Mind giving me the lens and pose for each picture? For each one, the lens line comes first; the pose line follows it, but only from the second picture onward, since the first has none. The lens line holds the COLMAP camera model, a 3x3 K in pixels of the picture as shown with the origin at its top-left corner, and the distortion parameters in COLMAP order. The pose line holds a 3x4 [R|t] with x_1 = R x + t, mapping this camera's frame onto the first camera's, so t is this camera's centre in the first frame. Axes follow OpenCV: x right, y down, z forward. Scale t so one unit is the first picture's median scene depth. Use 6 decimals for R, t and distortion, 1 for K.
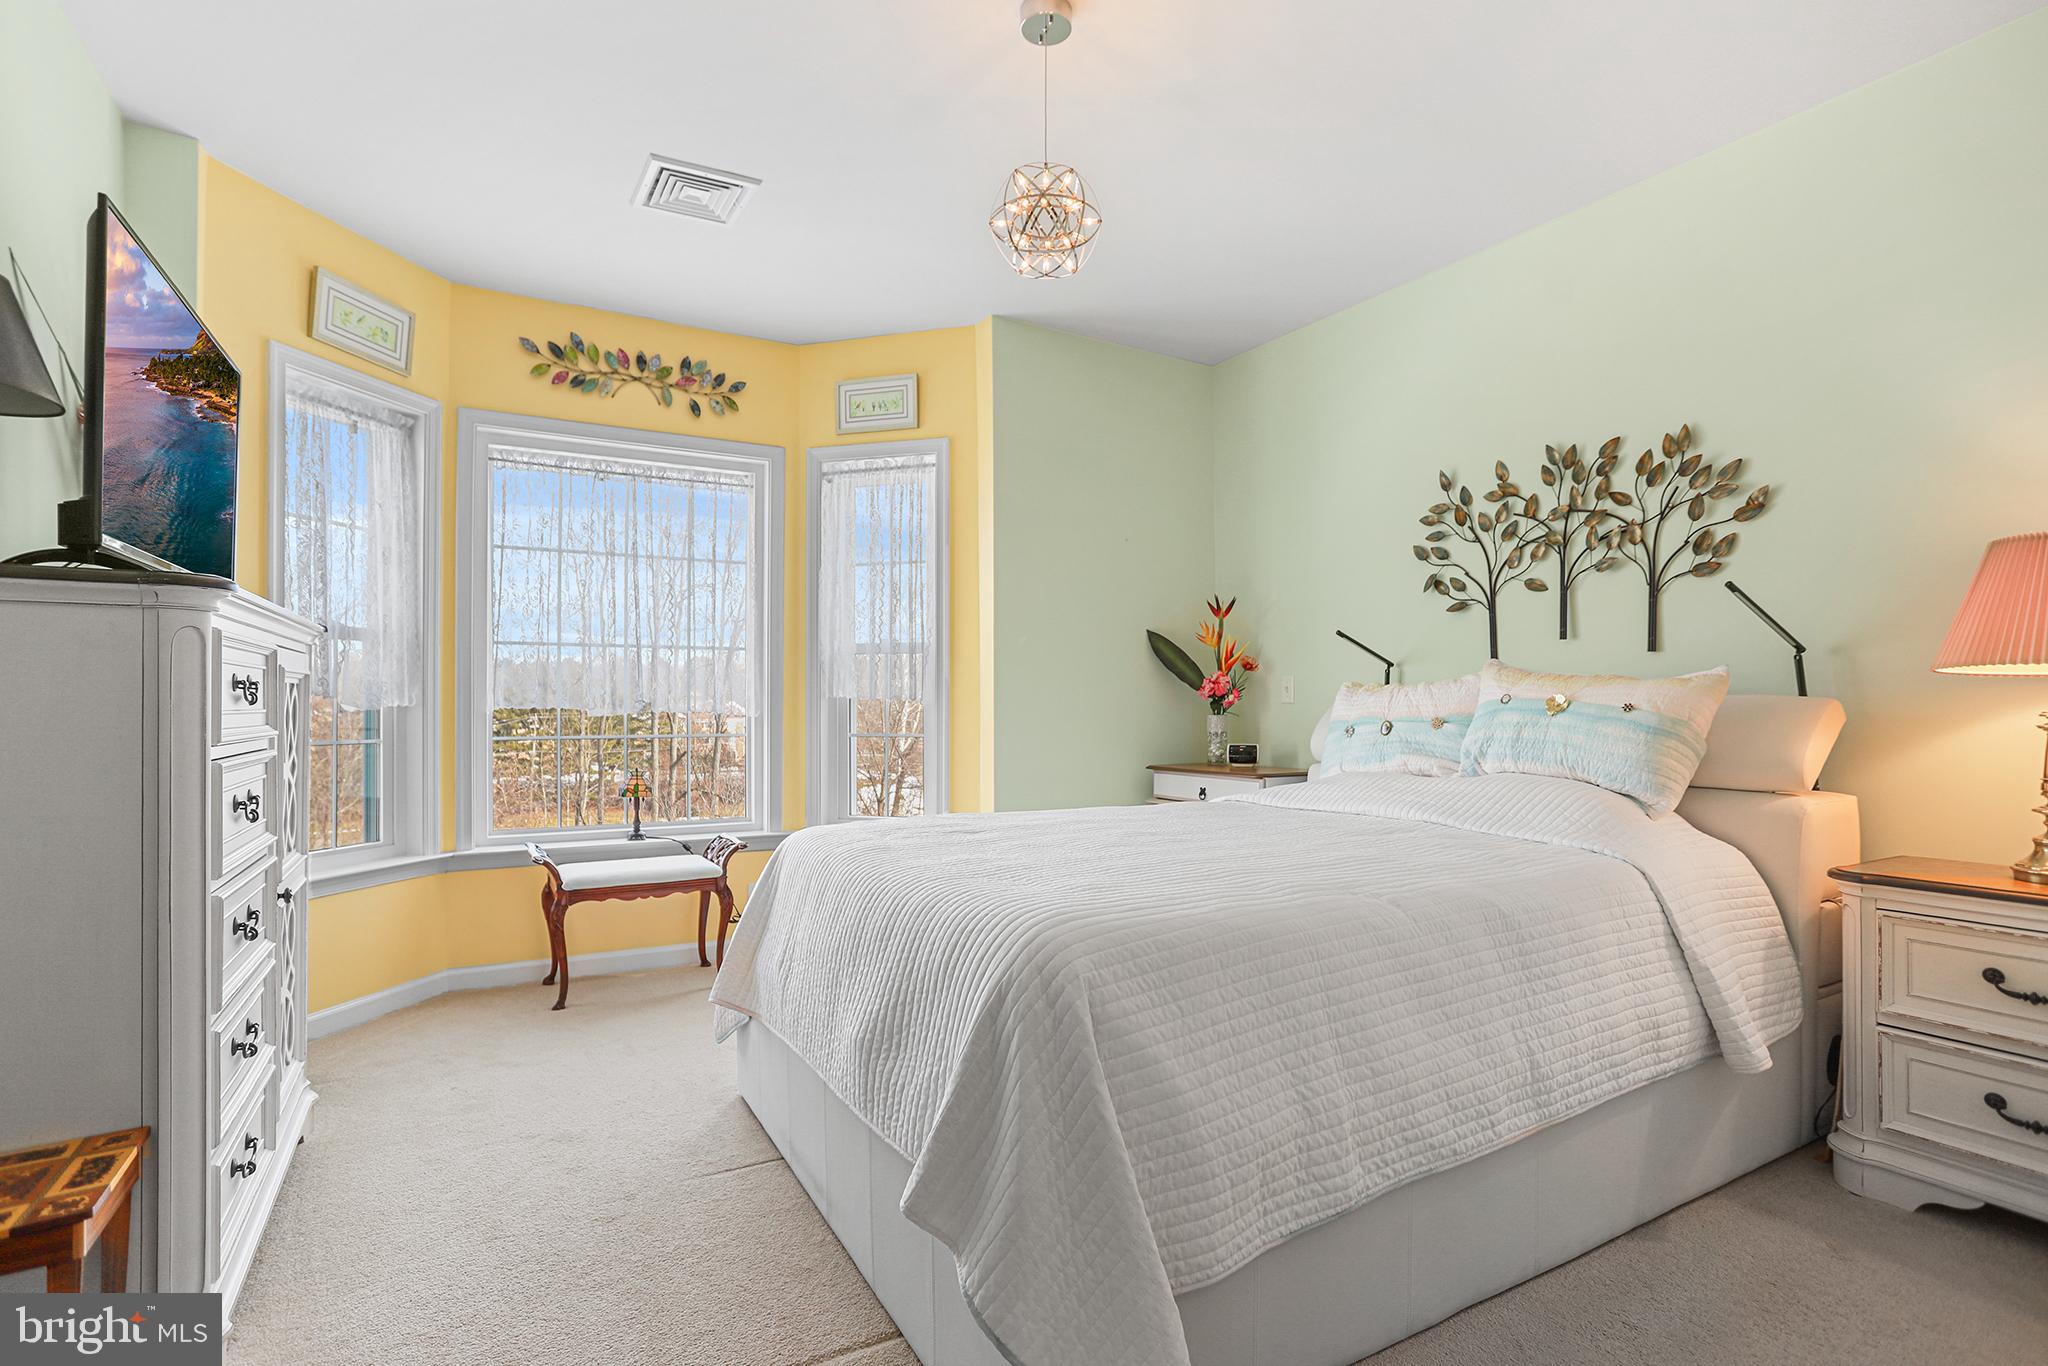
lens RADIAL K [[1043.2, 0, 1023.8], [0, 1043.2, 710.7], [0, 0, 1]] dist [-0.063754, 0.045508]
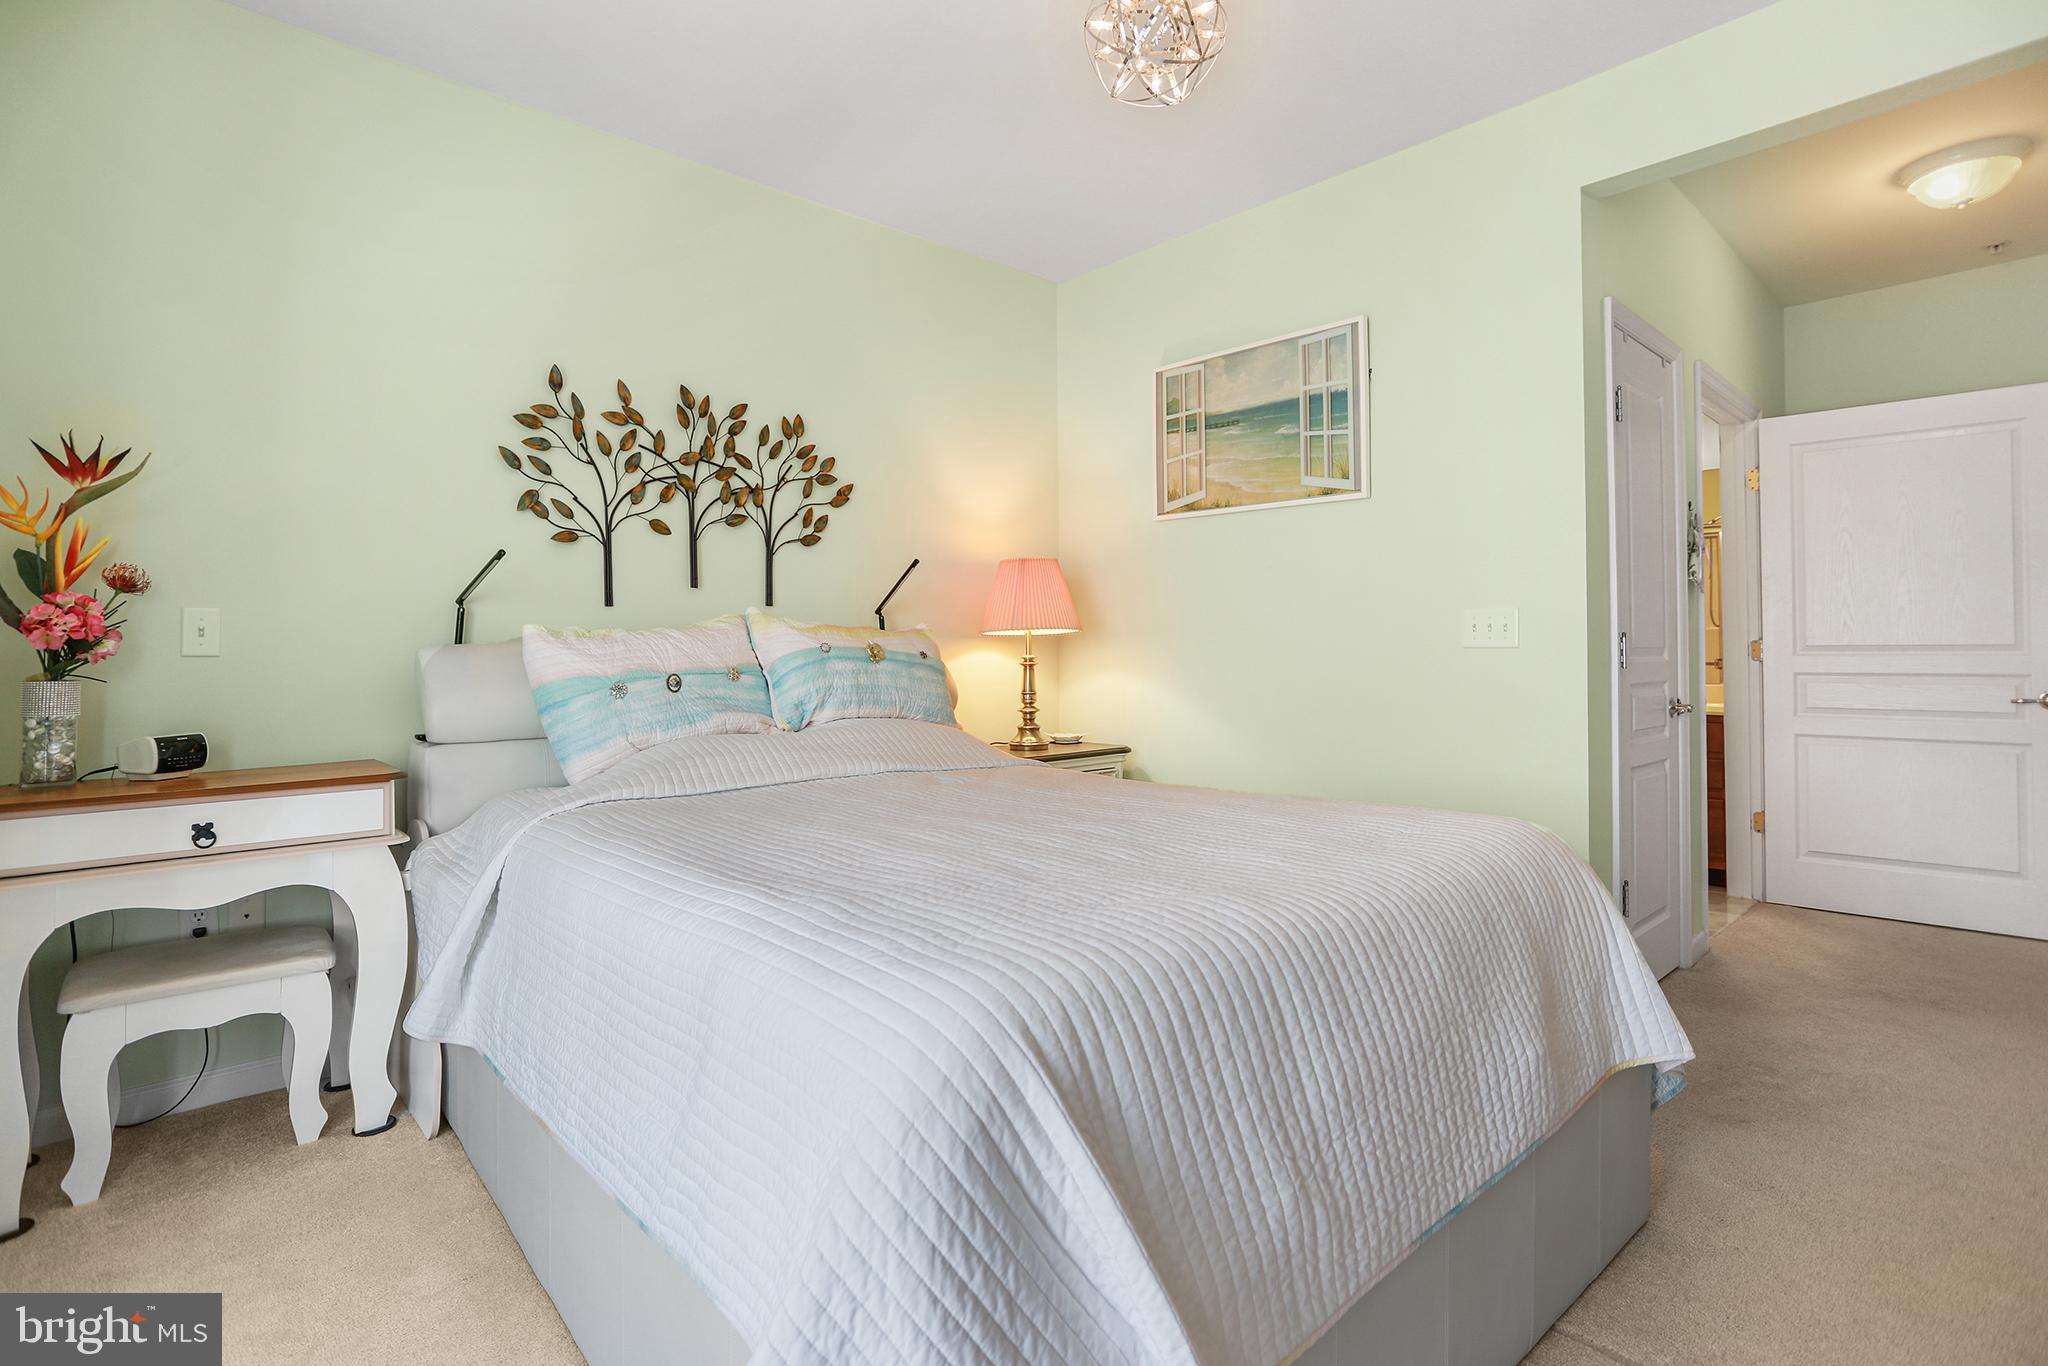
lens RADIAL K [[1029.7, 0, 1034.9], [0, 1029.7, 609.1], [0, 0, 1]] dist [0.000038, 0.000325]
pose [[-0.220744, 0.039195, 0.974544, -0.494096], [0.013059, 0.999221, -0.037230, -0.007881], [-0.975244, 0.004508, -0.221084, 0.880027]]
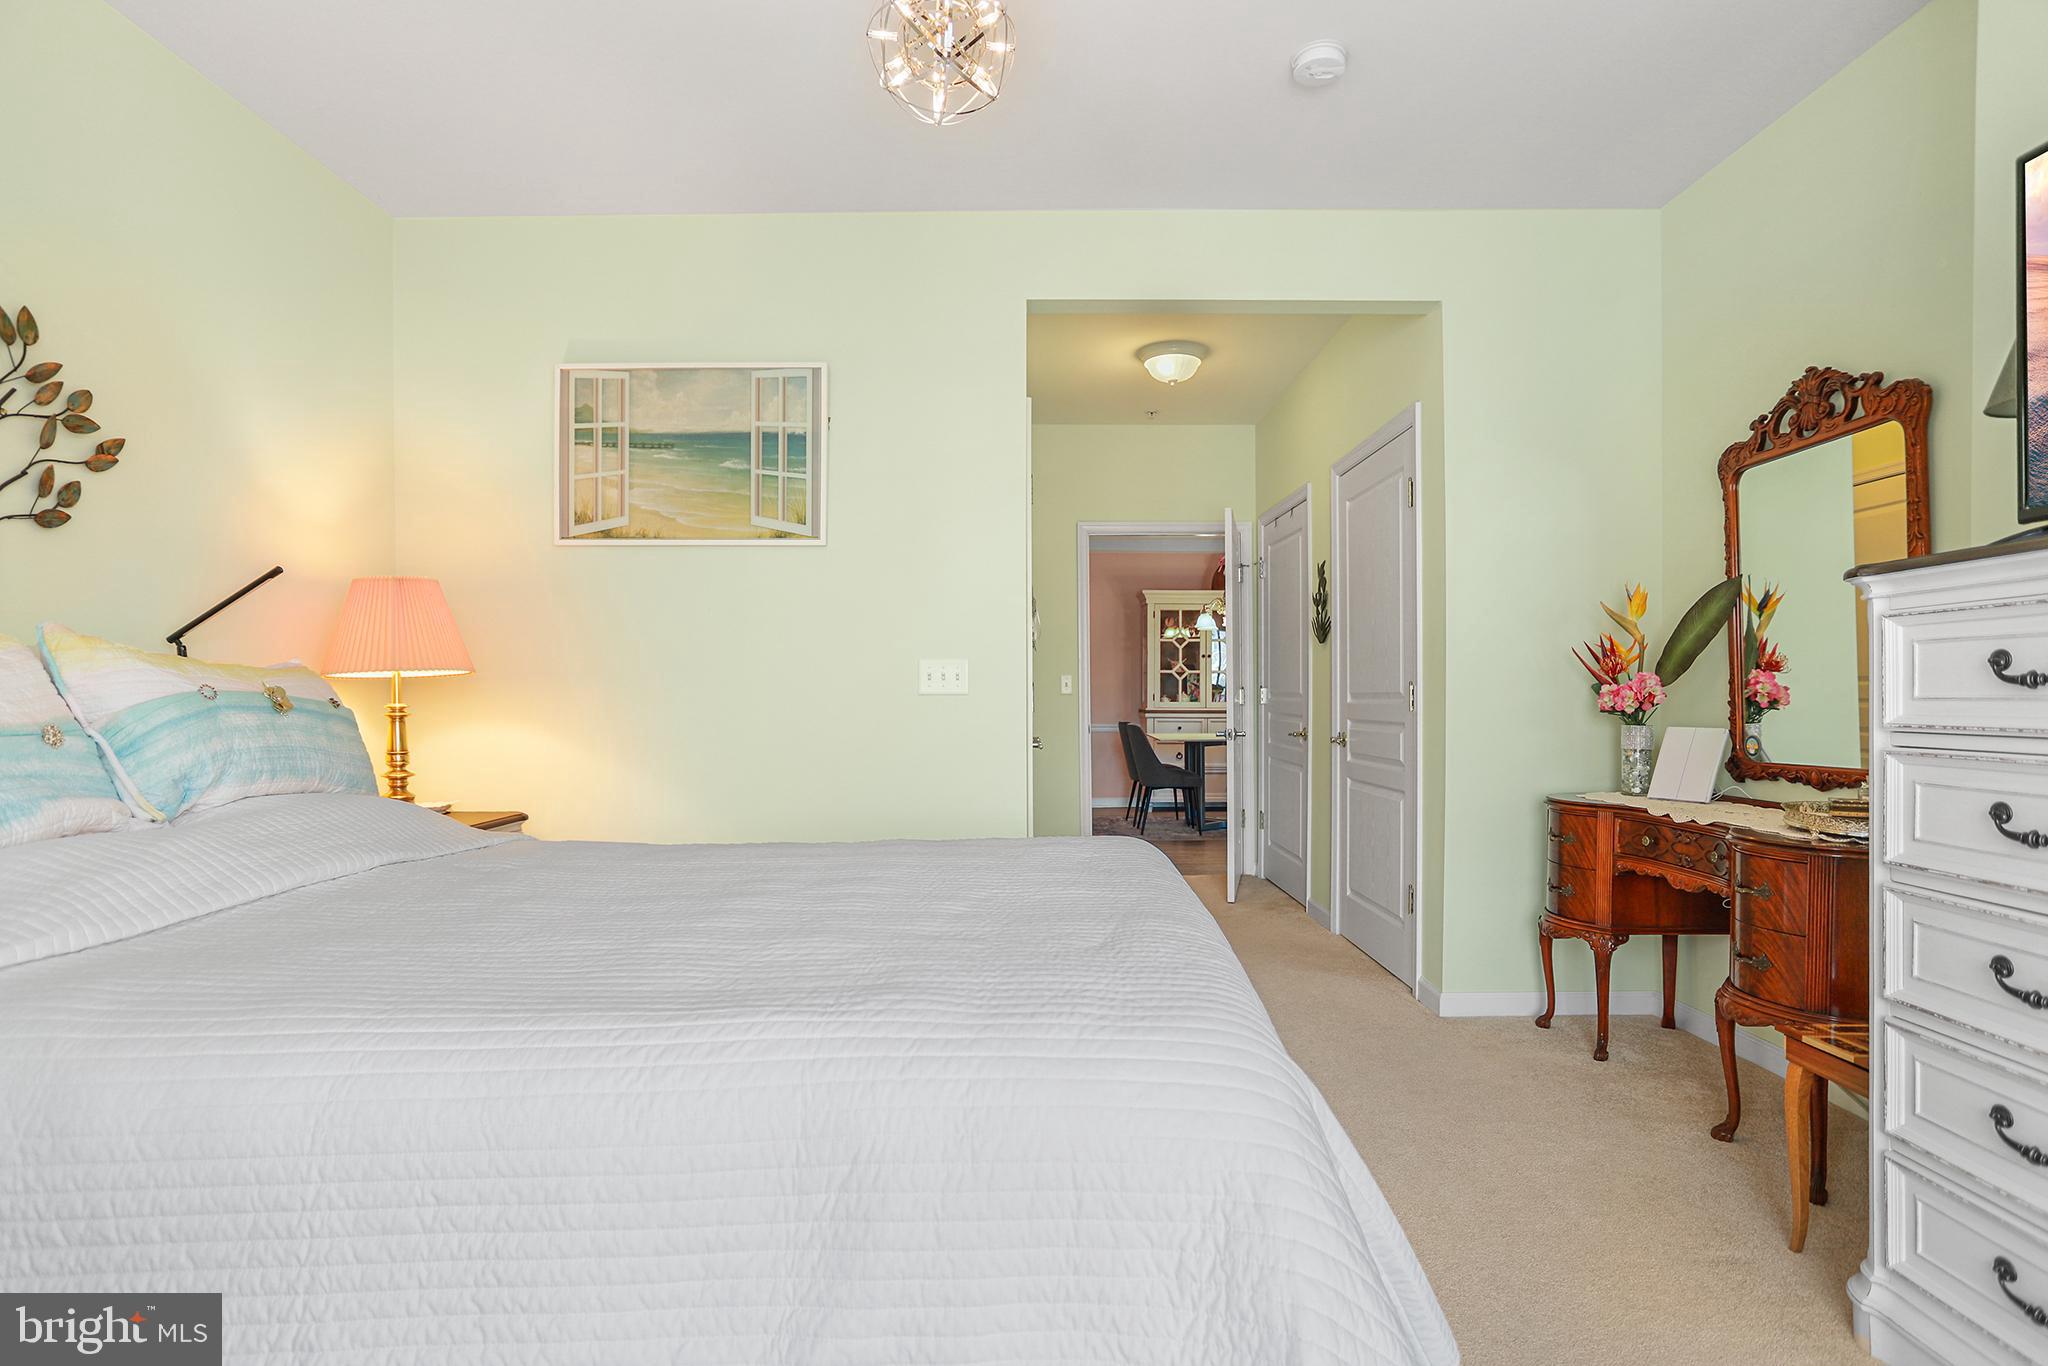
lens RADIAL K [[1043.2, 0, 1023.8], [0, 1043.2, 710.7], [0, 0, 1]] dist [-0.063754, 0.045508]
pose [[-0.863686, -0.004111, 0.504014, -0.277059], [0.007765, 0.999740, 0.021462, -0.008220], [-0.503970, 0.022450, -0.863429, 1.122382]]
